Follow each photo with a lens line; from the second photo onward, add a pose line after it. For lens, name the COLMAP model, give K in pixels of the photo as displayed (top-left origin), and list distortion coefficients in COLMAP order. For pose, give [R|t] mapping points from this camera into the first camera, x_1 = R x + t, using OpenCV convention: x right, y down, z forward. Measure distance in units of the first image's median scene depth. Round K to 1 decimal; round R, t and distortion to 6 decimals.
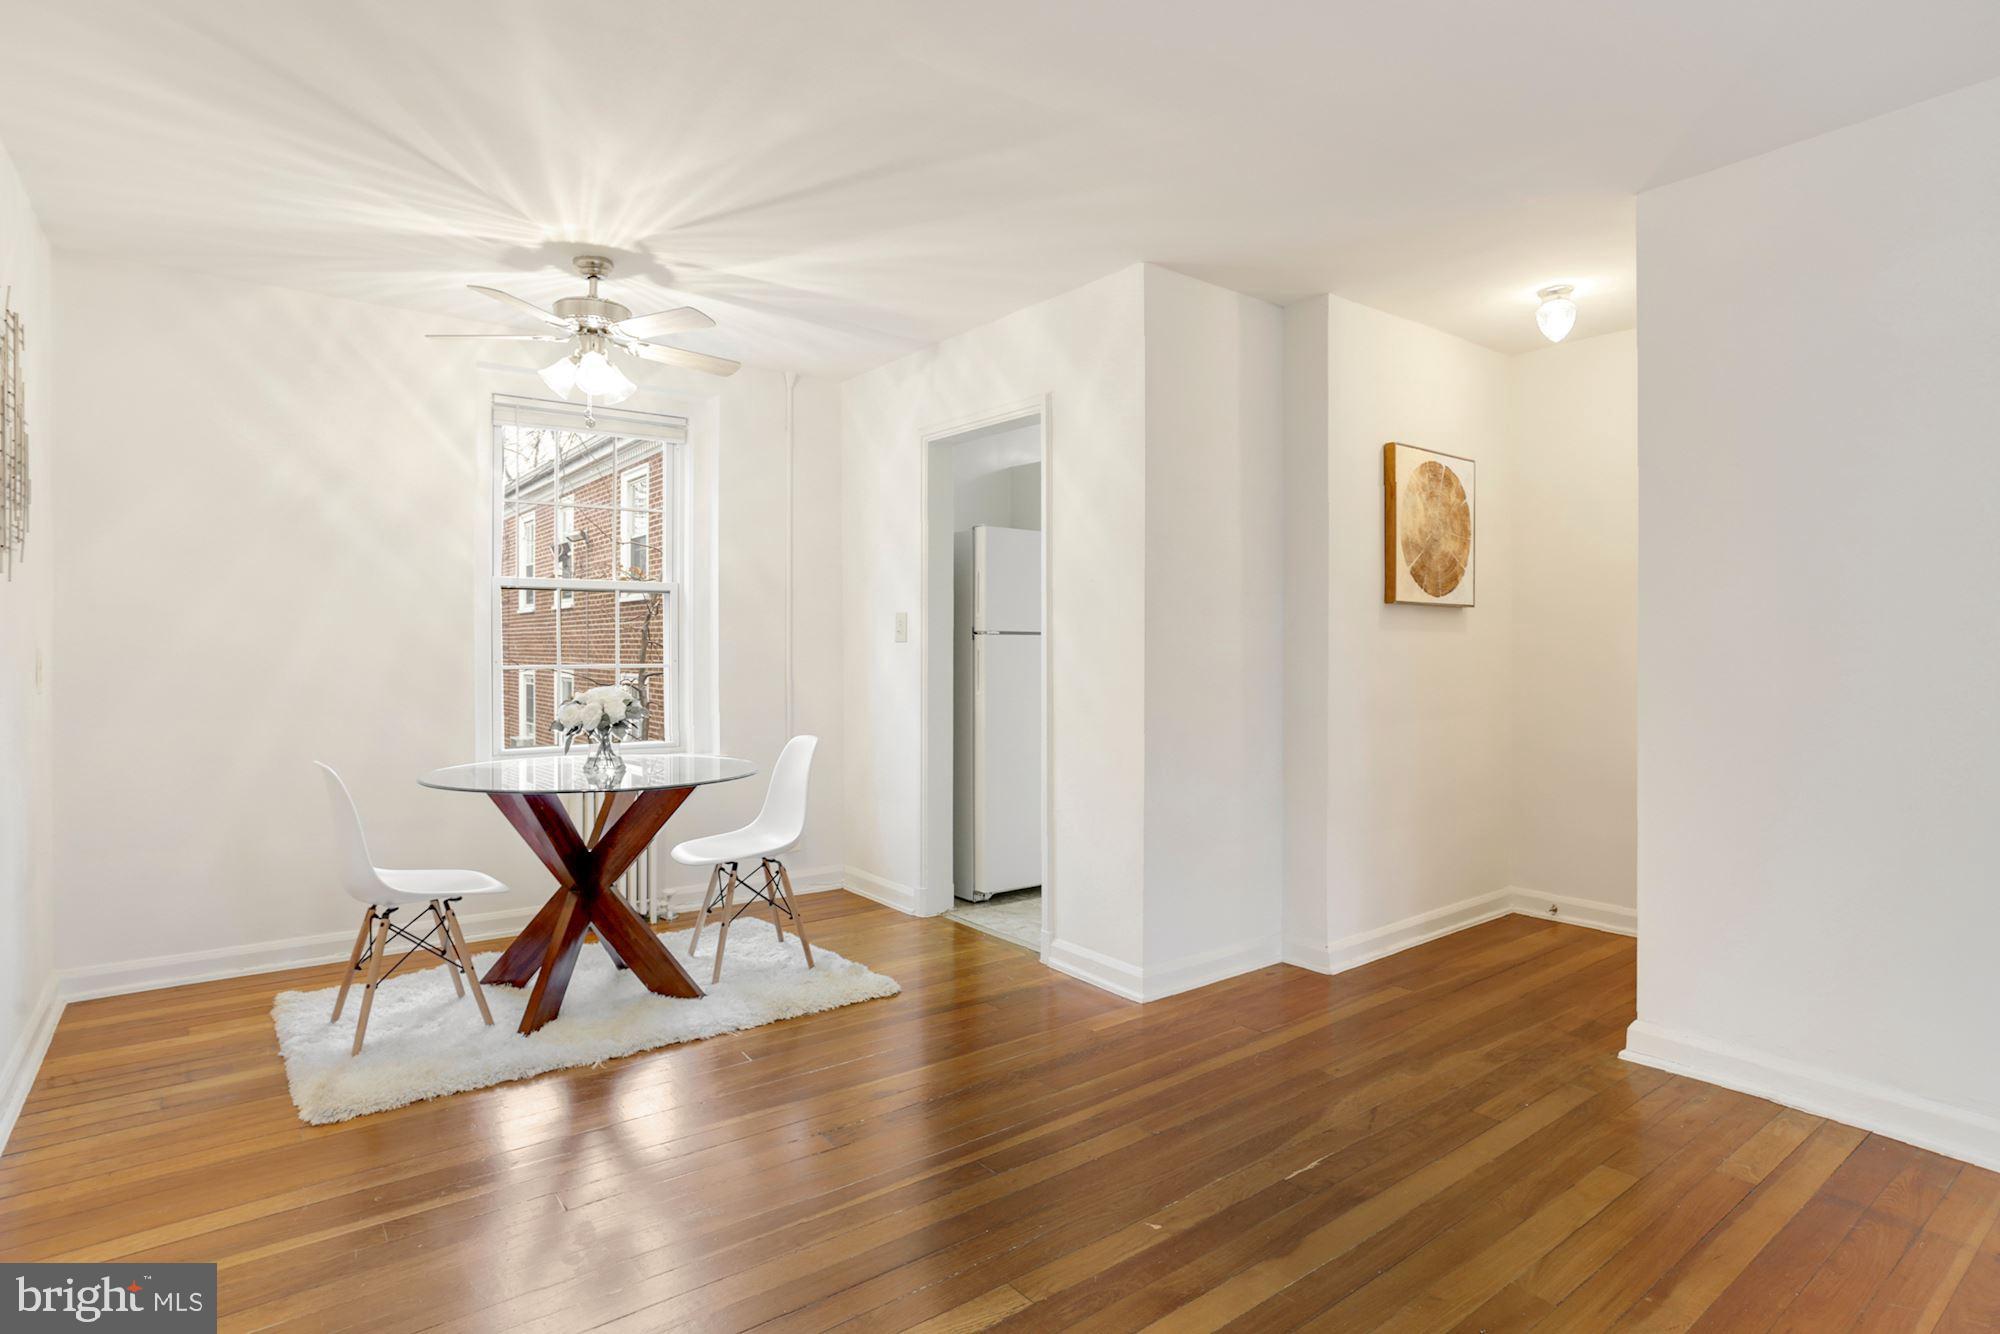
lens RADIAL K [[1052.6, 0, 1009.2], [0, 1052.6, 629.7], [0, 0, 1]] dist [-0.063589, 0.047004]
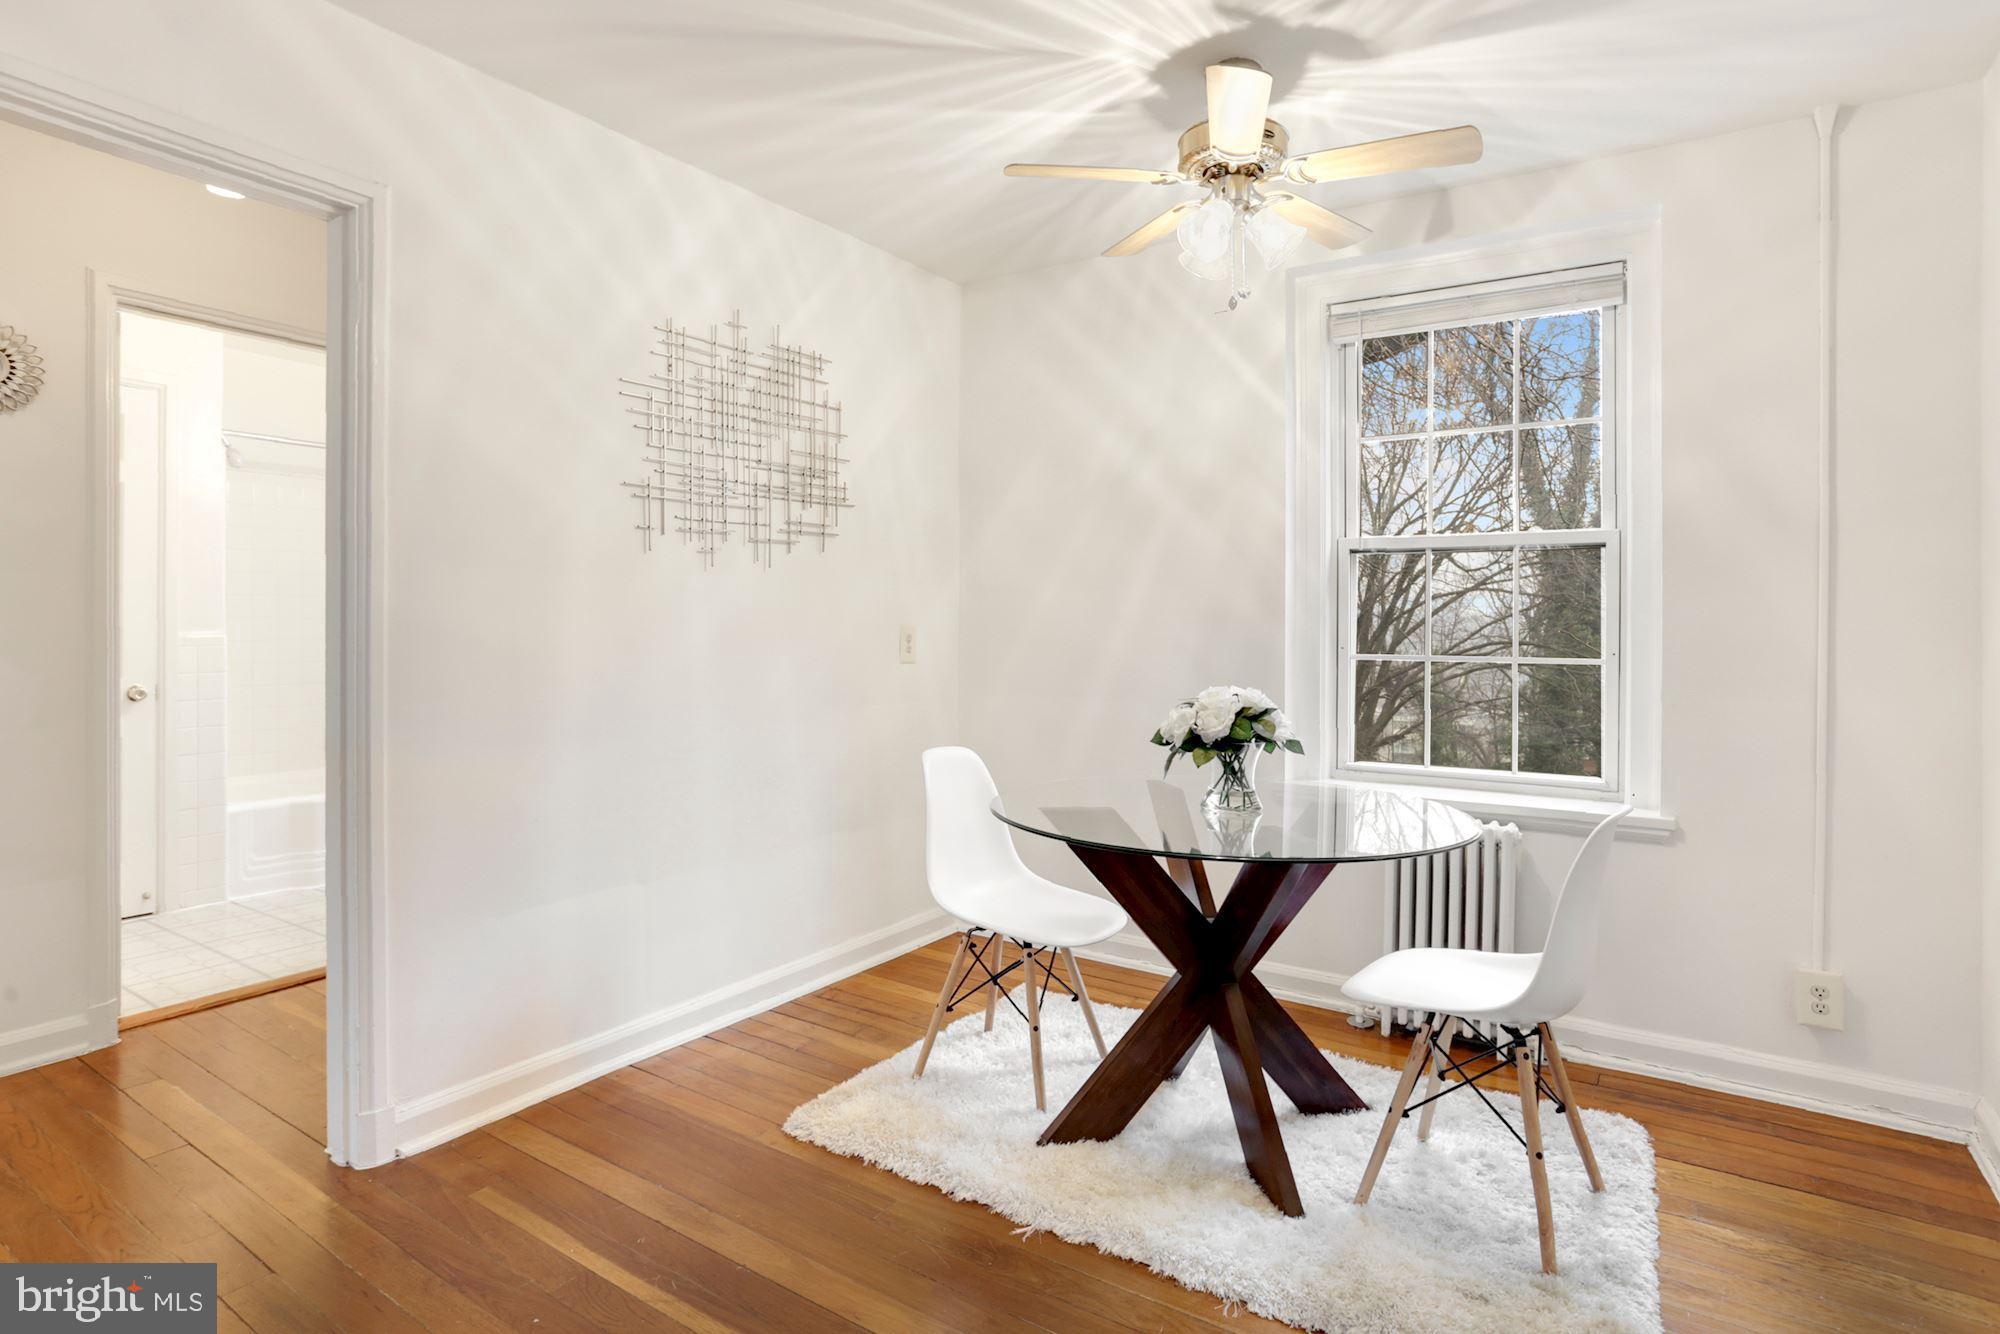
lens RADIAL K [[1052.6, 0, 1009.2], [0, 1052.6, 629.7], [0, 0, 1]] dist [-0.063589, 0.047004]
pose [[0.314955, 0.009043, -0.949063, 0.208889], [0.006576, 0.999910, 0.011710, 0.007237], [0.949084, -0.009929, 0.314868, 0.636251]]
